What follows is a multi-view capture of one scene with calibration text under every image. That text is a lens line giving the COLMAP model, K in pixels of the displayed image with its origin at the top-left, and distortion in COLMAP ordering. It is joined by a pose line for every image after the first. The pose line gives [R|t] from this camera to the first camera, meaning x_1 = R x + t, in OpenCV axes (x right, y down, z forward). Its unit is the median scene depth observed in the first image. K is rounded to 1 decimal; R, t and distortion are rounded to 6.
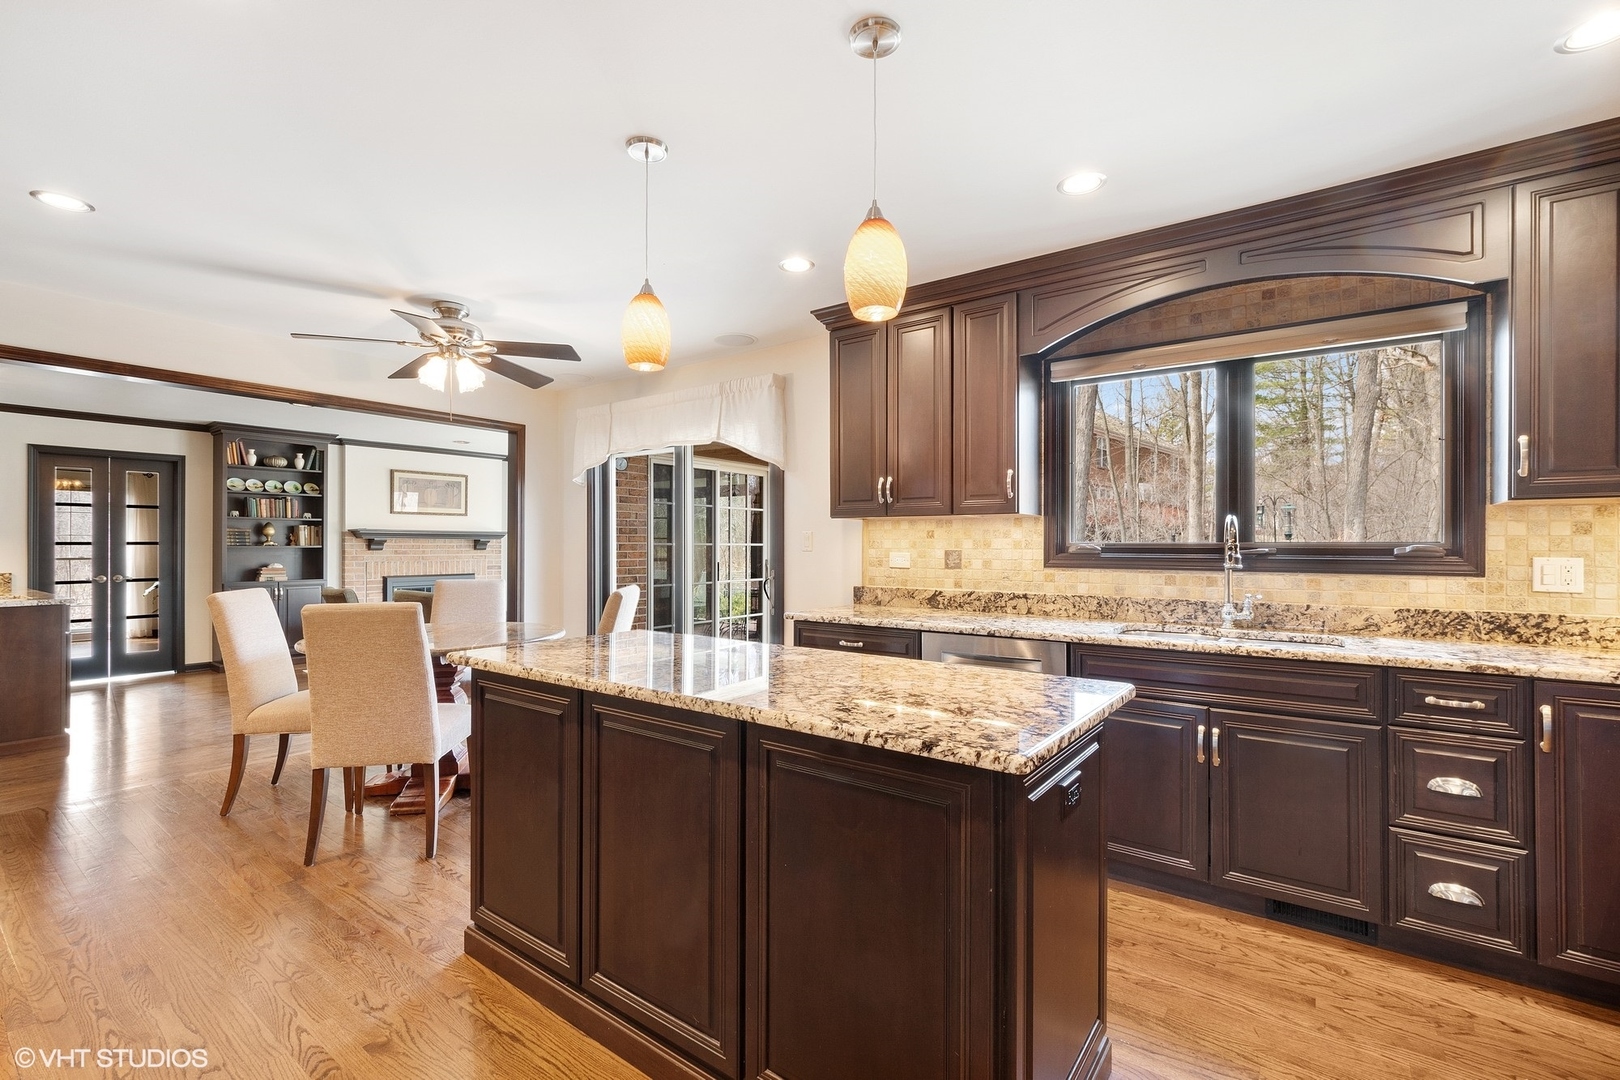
lens RADIAL K [[728.8, 0, 795.4], [0, 728.8, 551.2], [0, 0, 1]] dist [-0.002470, 0.000438]
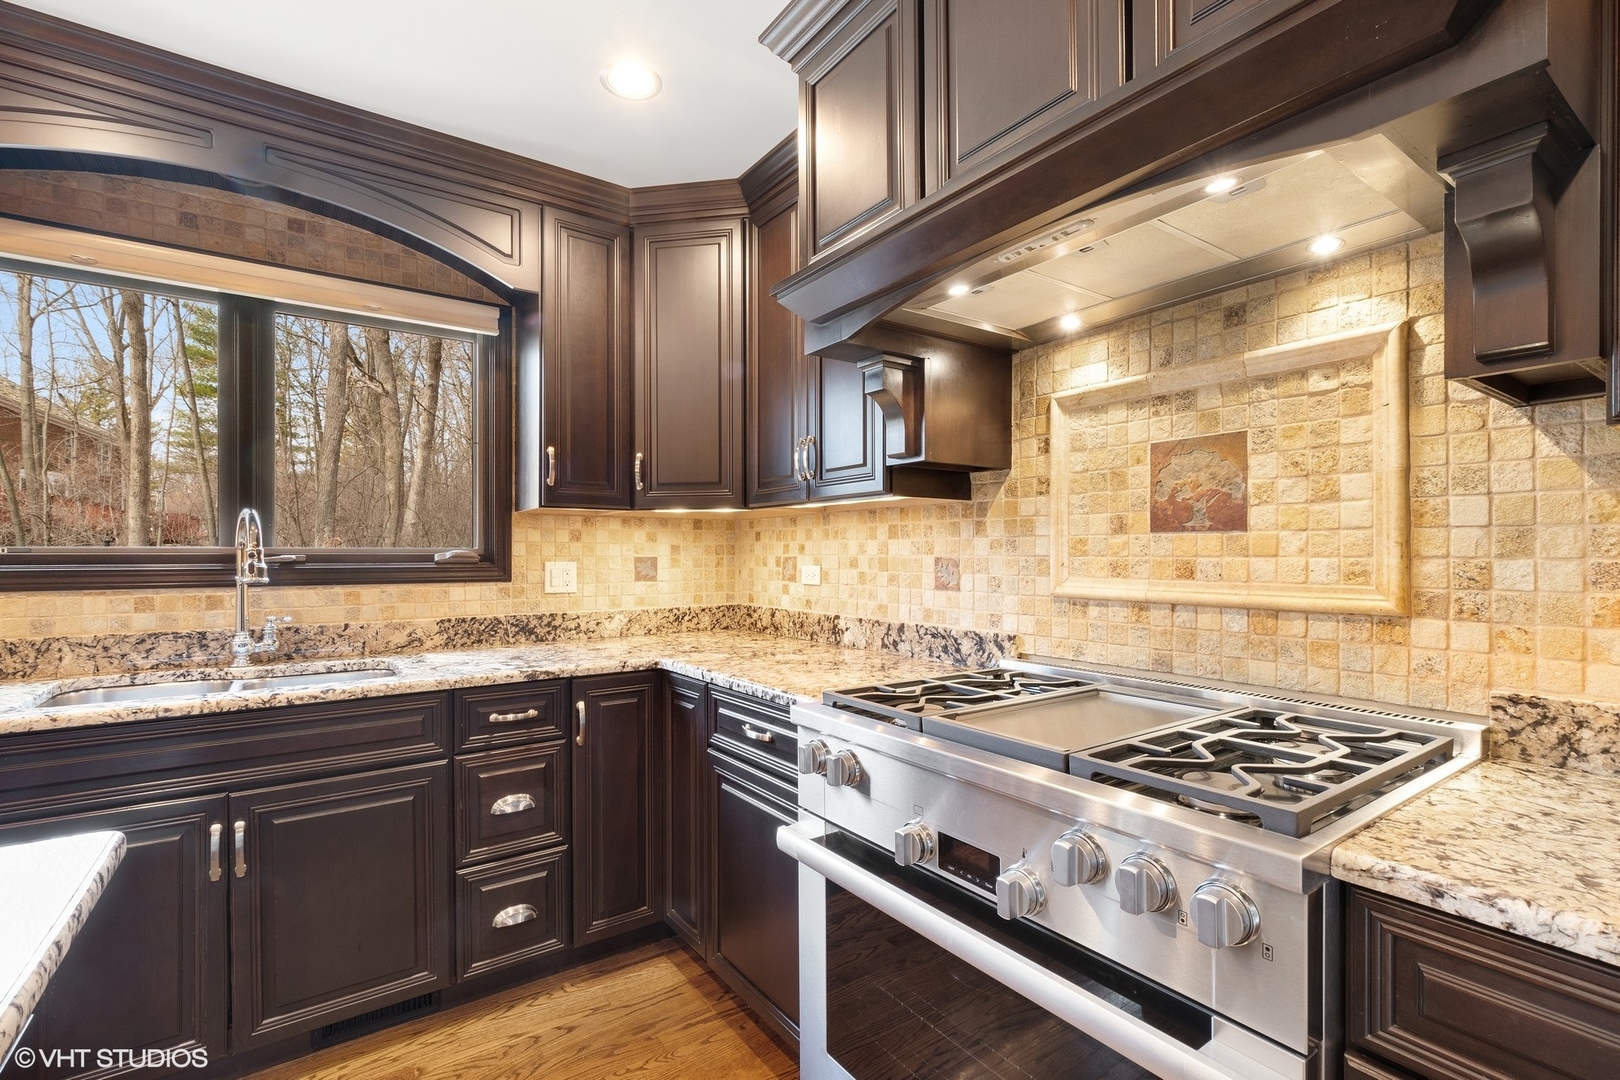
lens RADIAL K [[728.8, 0, 795.4], [0, 728.8, 551.2], [0, 0, 1]] dist [-0.002470, 0.000438]
pose [[0.320790, 0.001343, 0.947149, 0.094672], [0.009763, 0.999941, -0.004725, 0.001021], [-0.947100, 0.010763, 0.320758, 0.268679]]
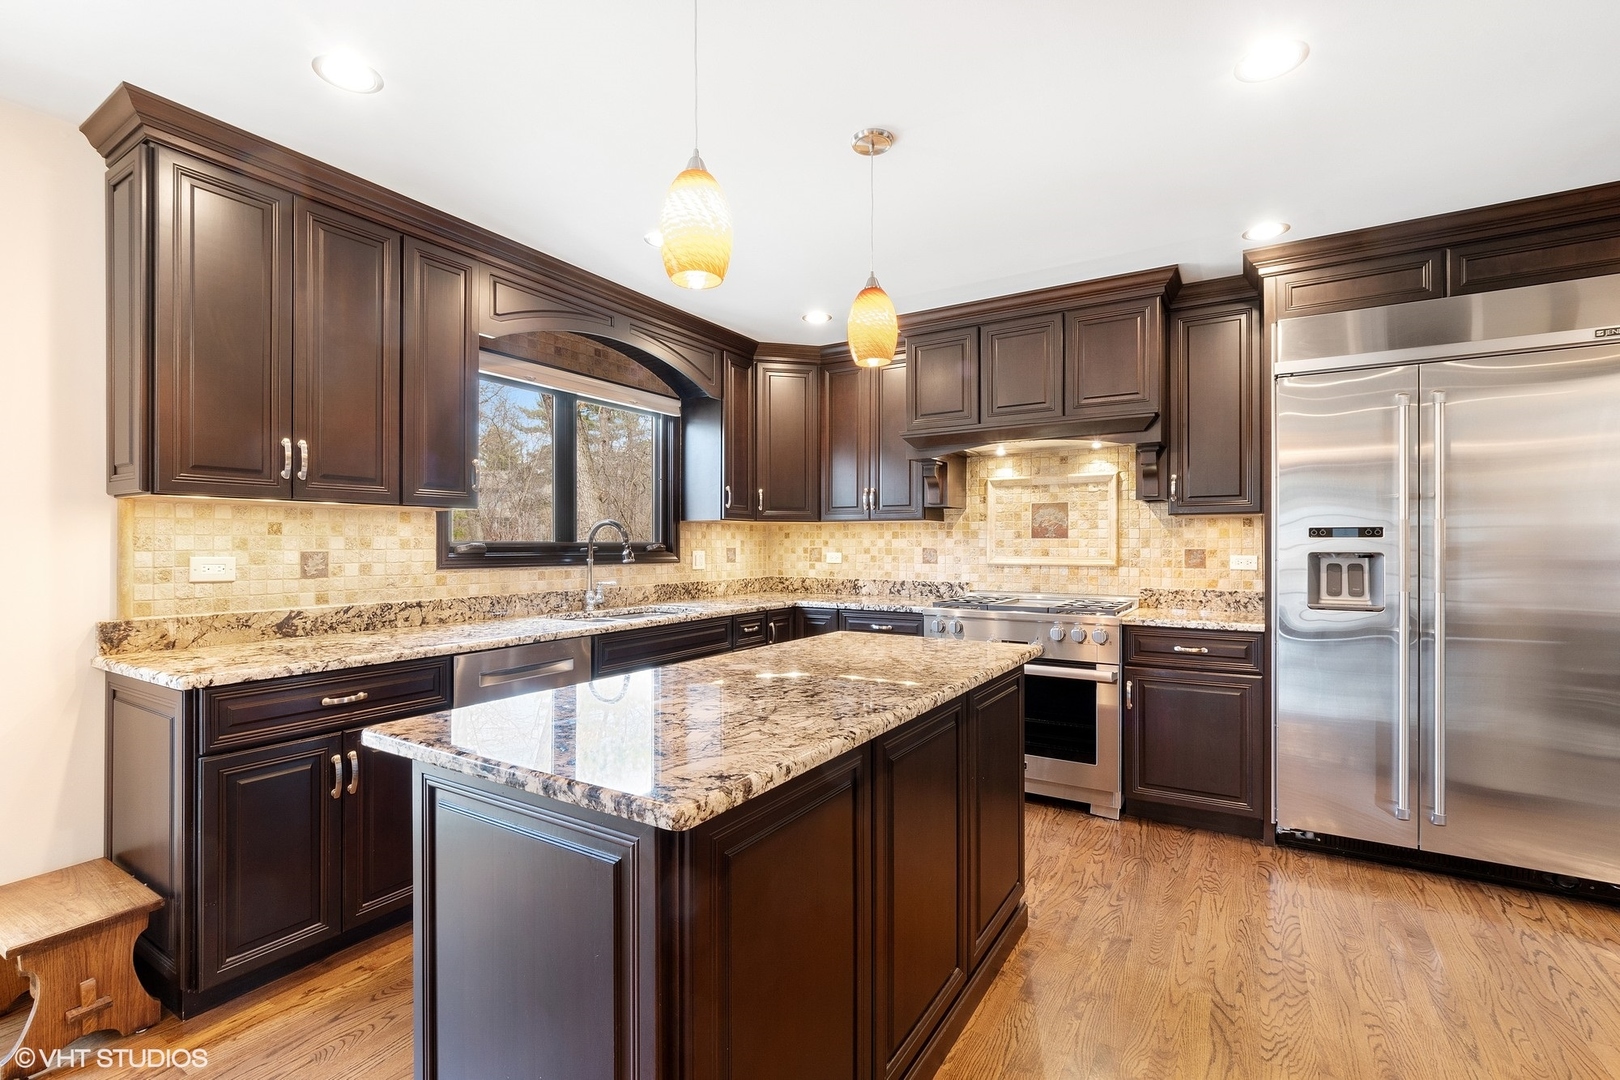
lens RADIAL K [[709.0, 0, 810.0], [0, 709.0, 540.0], [0, 0, 1]] dist [0.013031, 0.000092]
pose [[-0.080731, 0.004994, 0.996723, -0.701254], [0.008210, 0.999957, -0.004345, -0.007857], [-0.996702, 0.007832, -0.080769, 0.772488]]
